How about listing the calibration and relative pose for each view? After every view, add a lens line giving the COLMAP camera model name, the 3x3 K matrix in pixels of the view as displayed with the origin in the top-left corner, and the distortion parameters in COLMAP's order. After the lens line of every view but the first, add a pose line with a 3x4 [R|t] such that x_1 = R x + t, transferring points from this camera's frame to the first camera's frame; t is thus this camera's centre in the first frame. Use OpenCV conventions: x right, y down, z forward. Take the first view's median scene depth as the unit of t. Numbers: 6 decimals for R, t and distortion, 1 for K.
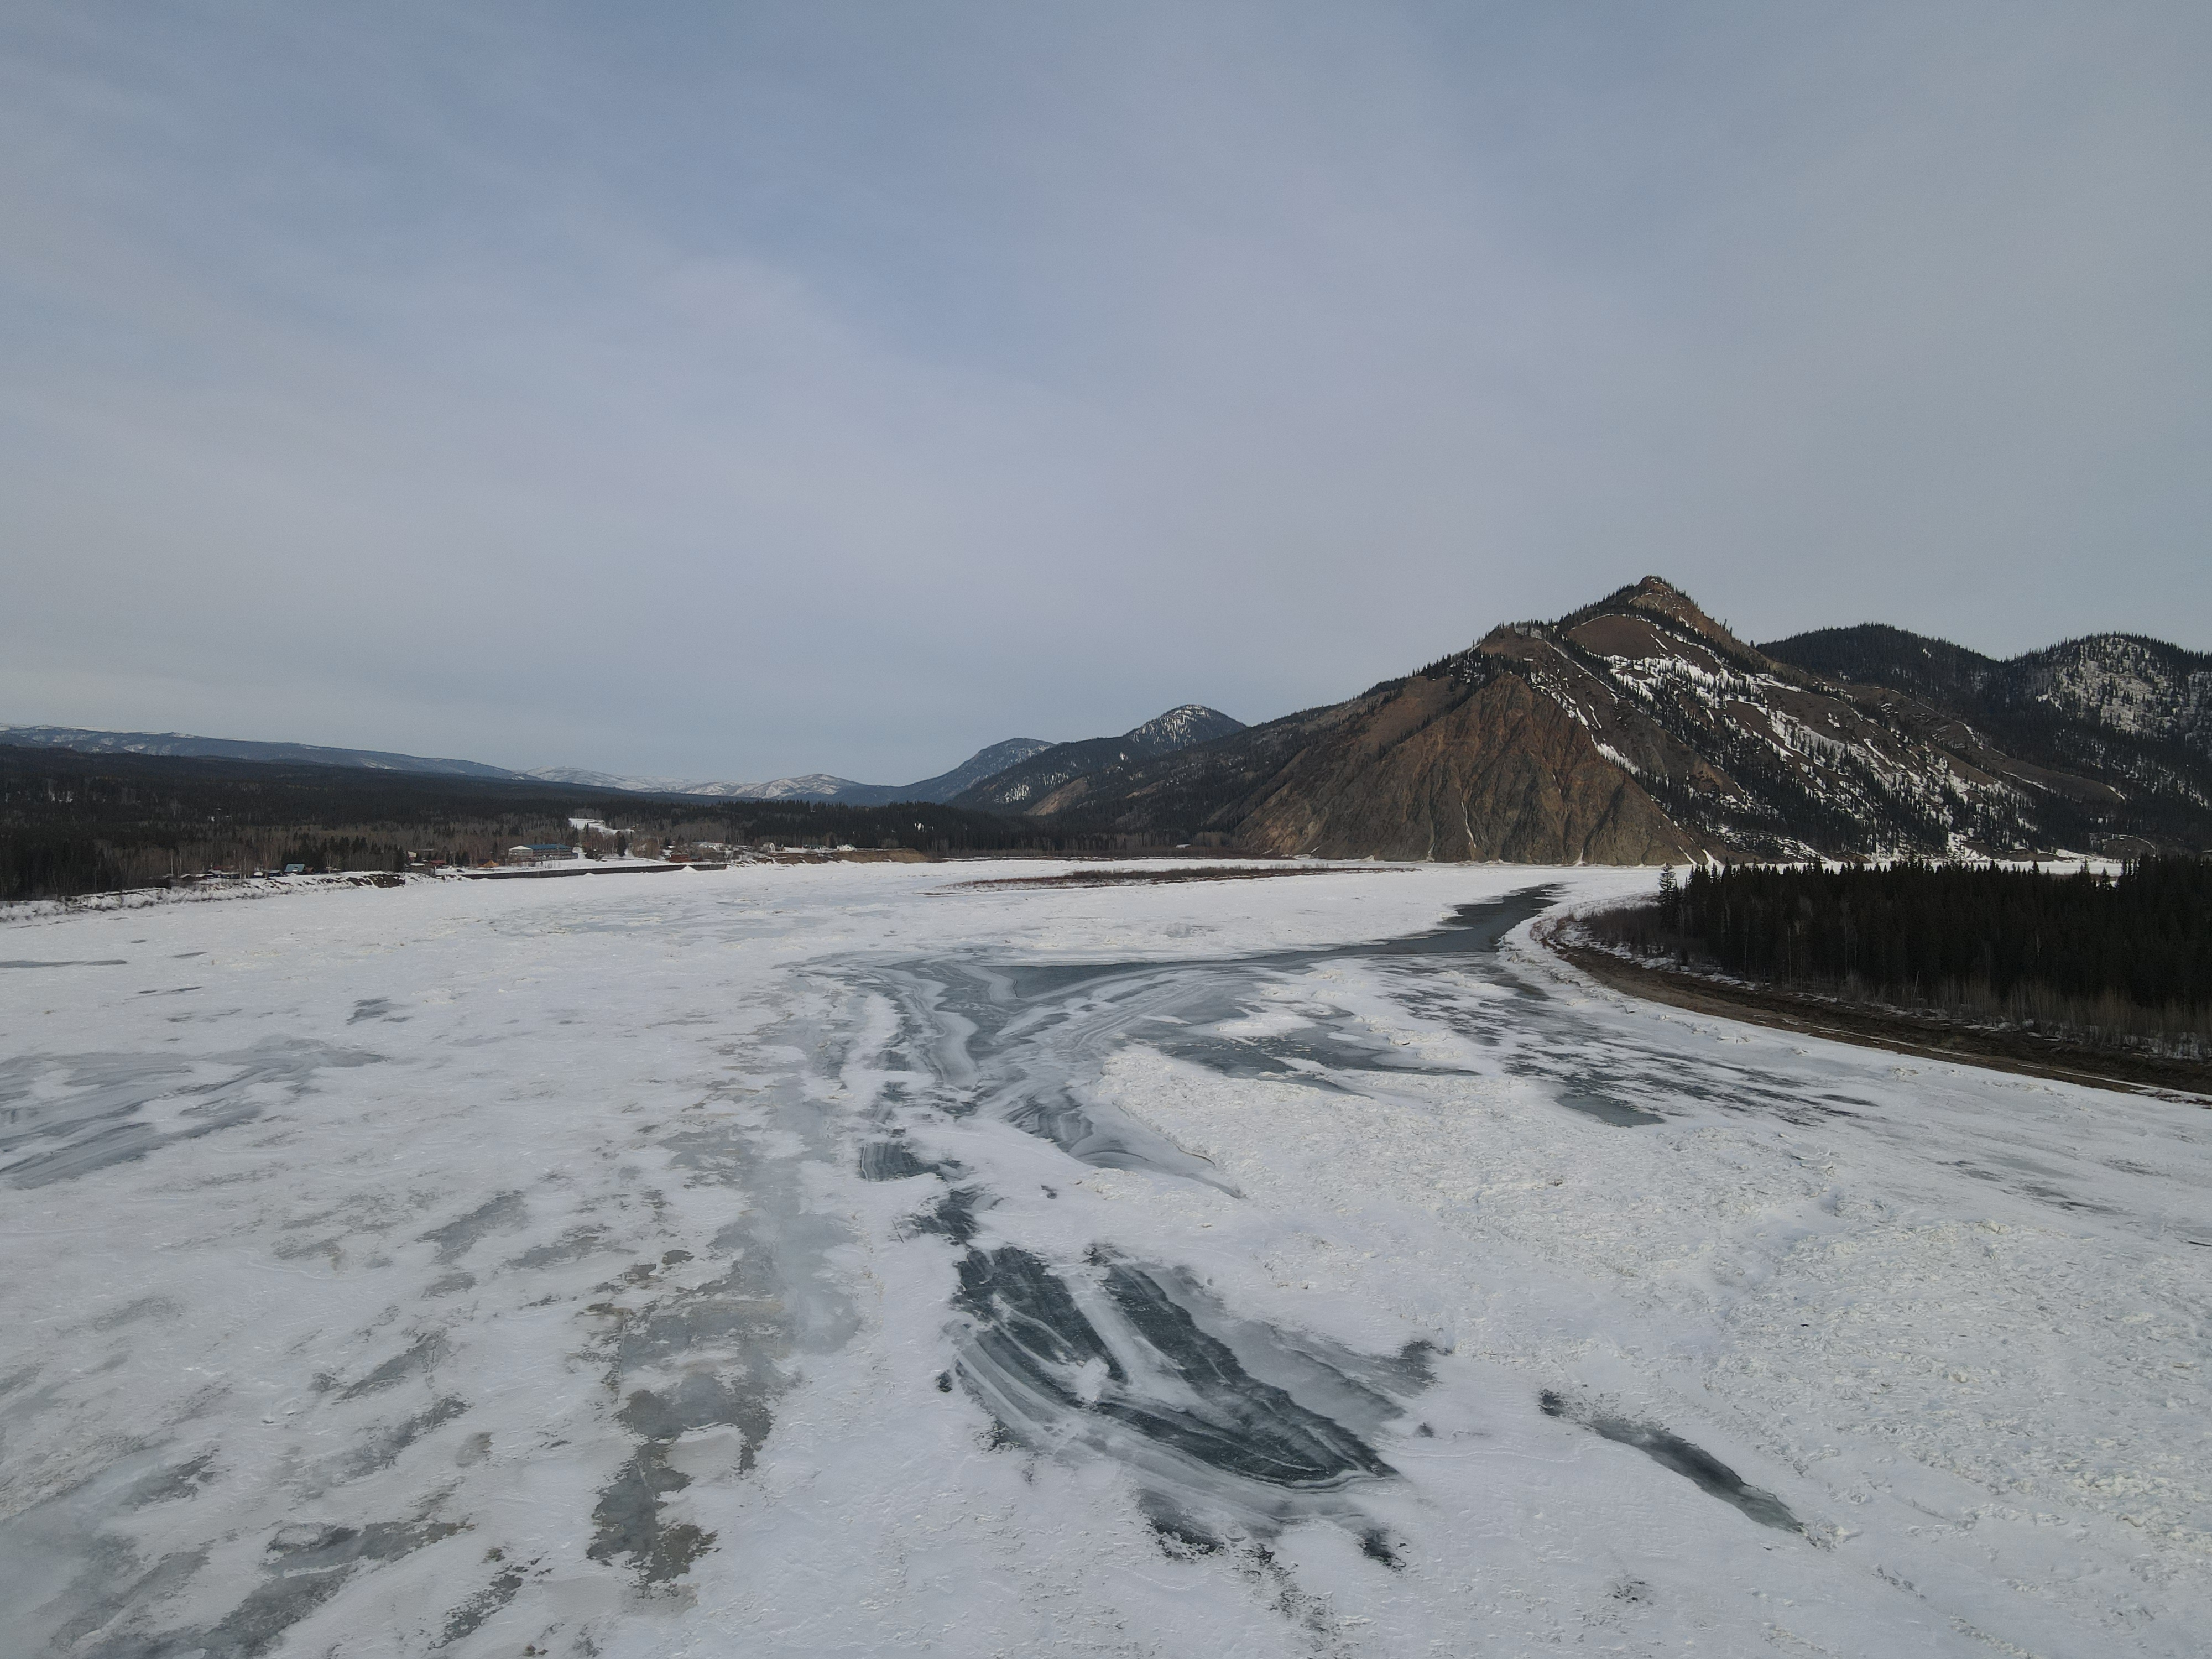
lens RADIAL K [[1583.7, 0, 1117.5], [0, 1583.7, 829.6], [0, 0, 1]] dist [0.014377, -0.006970]
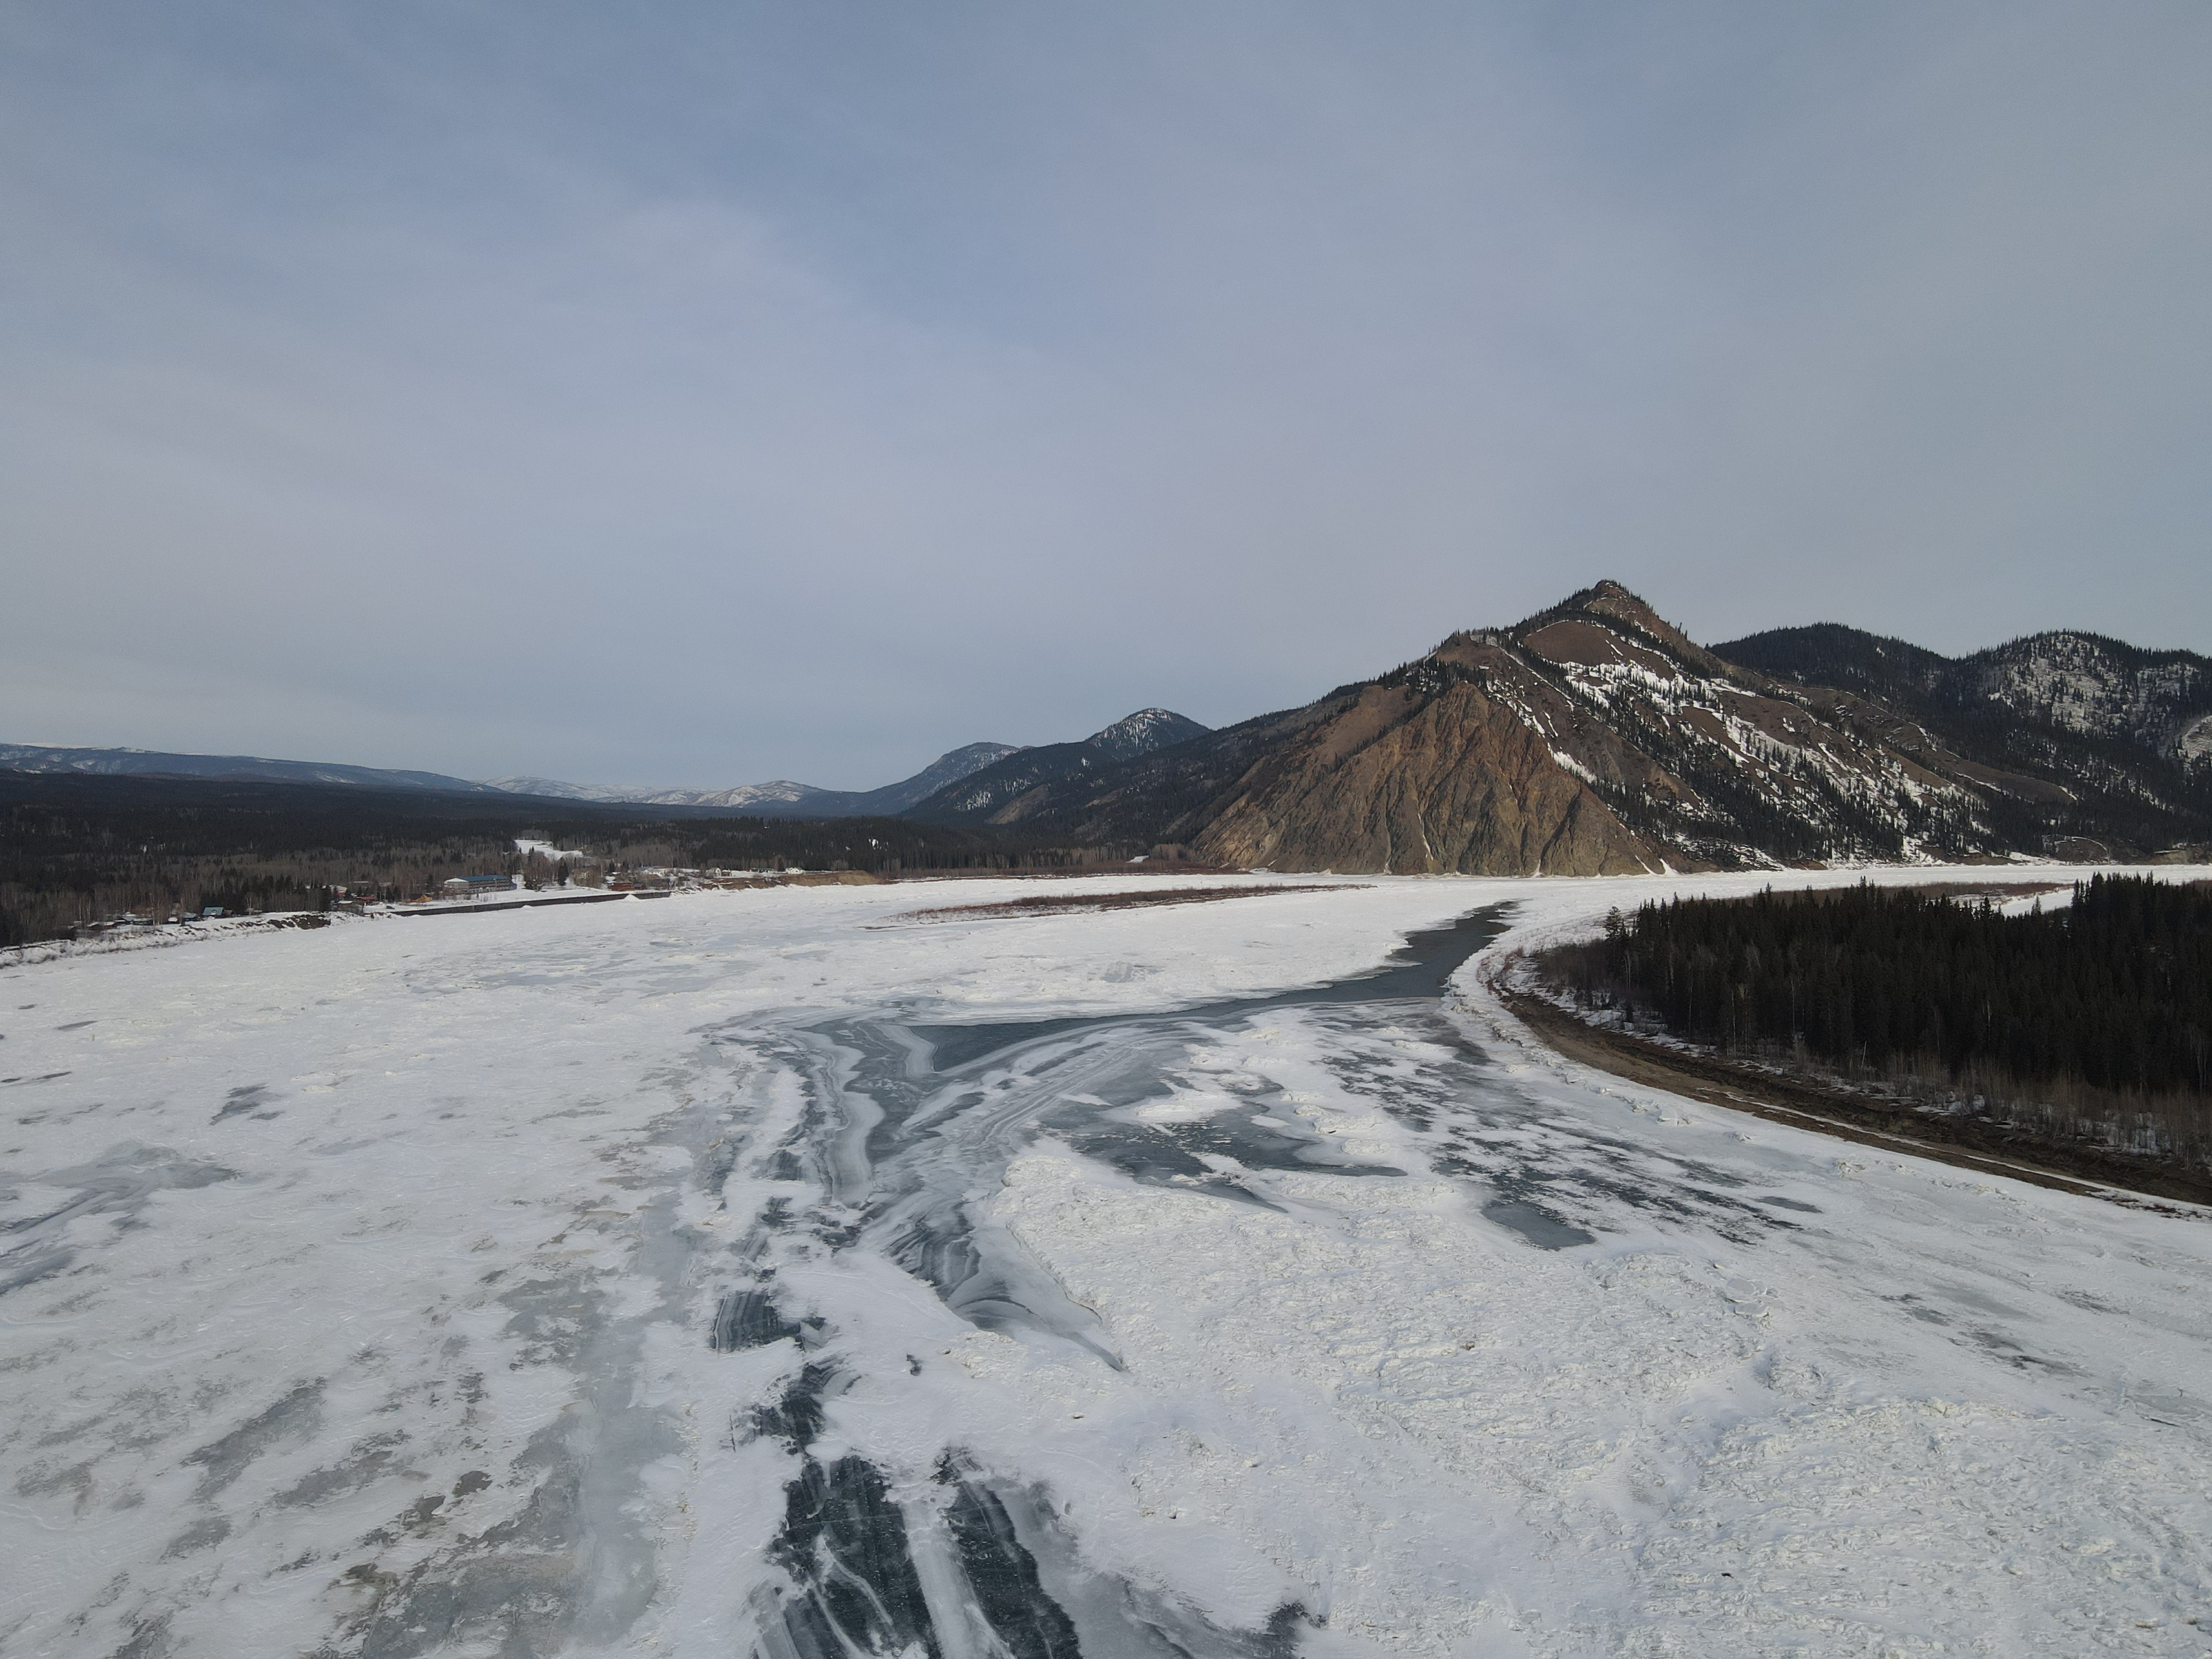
lens RADIAL K [[1583.7, 0, 1117.0], [0, 1583.7, 828.6], [0, 0, 1]] dist [0.014377, -0.006970]
pose [[0.999673, -0.014588, 0.020997, 0.045773], [0.014613, 0.999893, -0.001024, -0.059618], [-0.020980, 0.001331, 0.999779, 0.068932]]
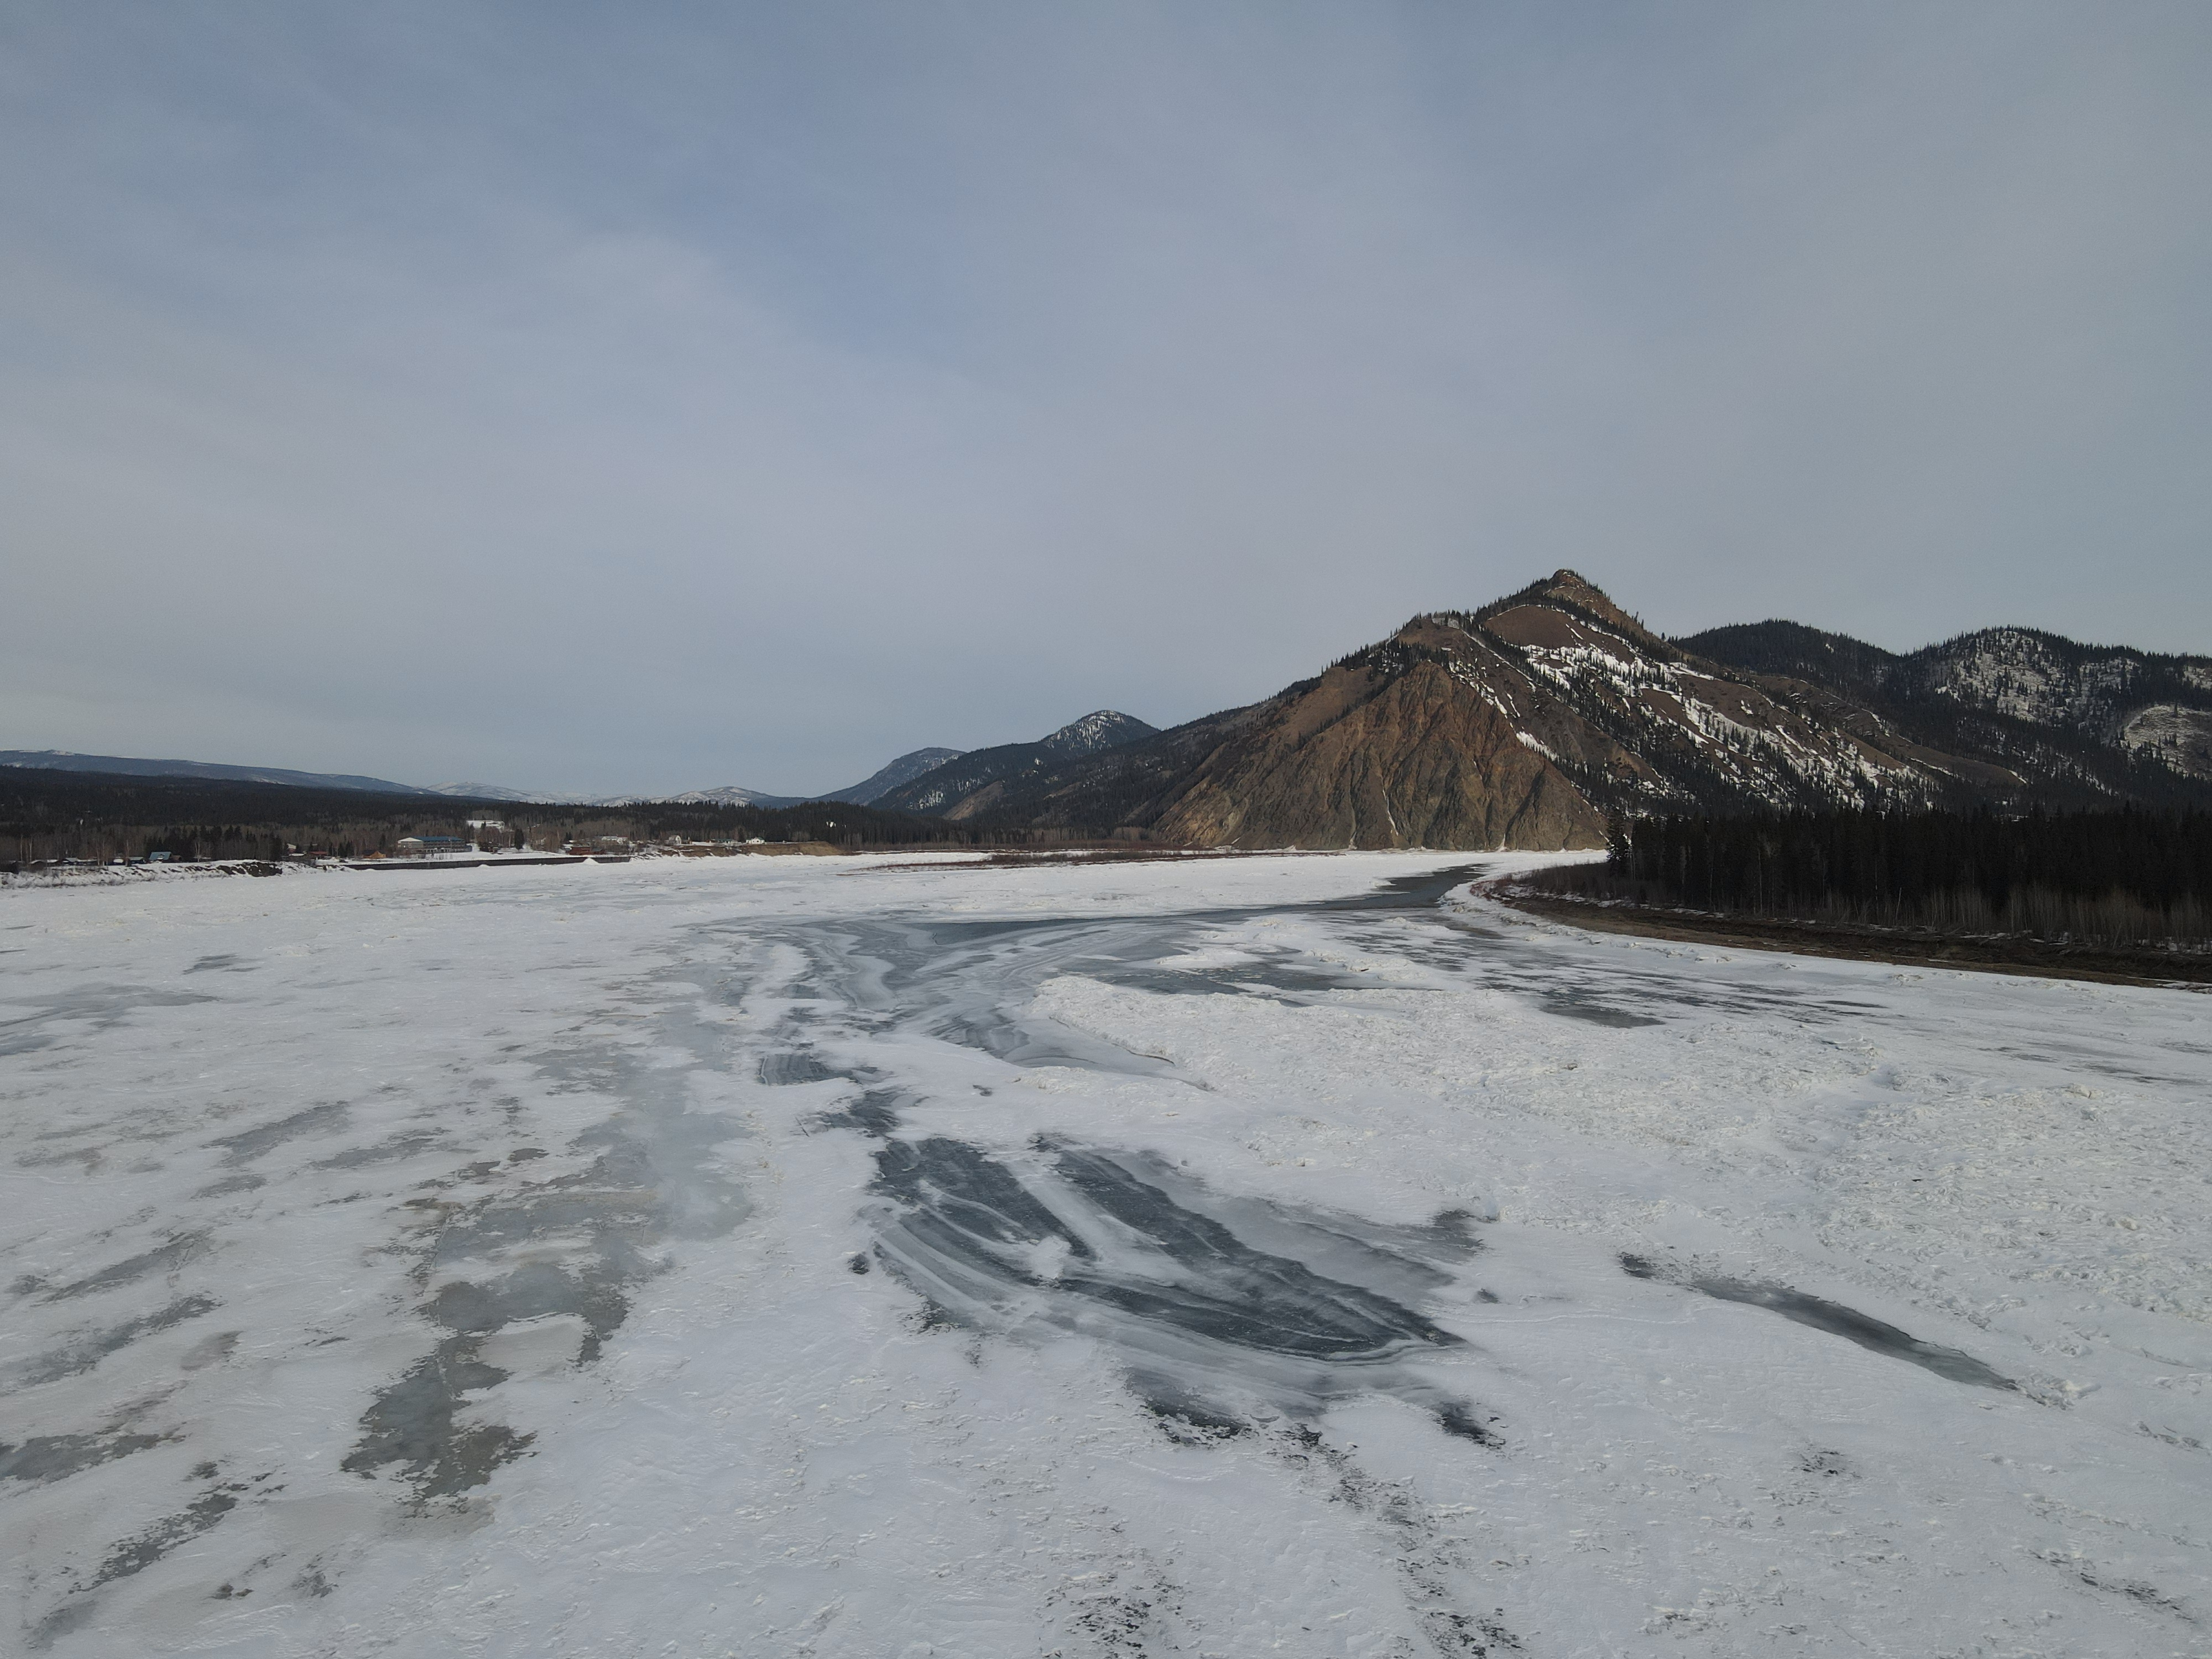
lens RADIAL K [[1583.7, 0, 1116.0], [0, 1583.7, 824.6], [0, 0, 1]] dist [0.014377, -0.006970]
pose [[0.998562, -0.010629, 0.052552, -0.011637], [0.011164, 0.999889, -0.009906, 0.074004], [-0.052440, 0.010478, 0.998569, 0.113118]]
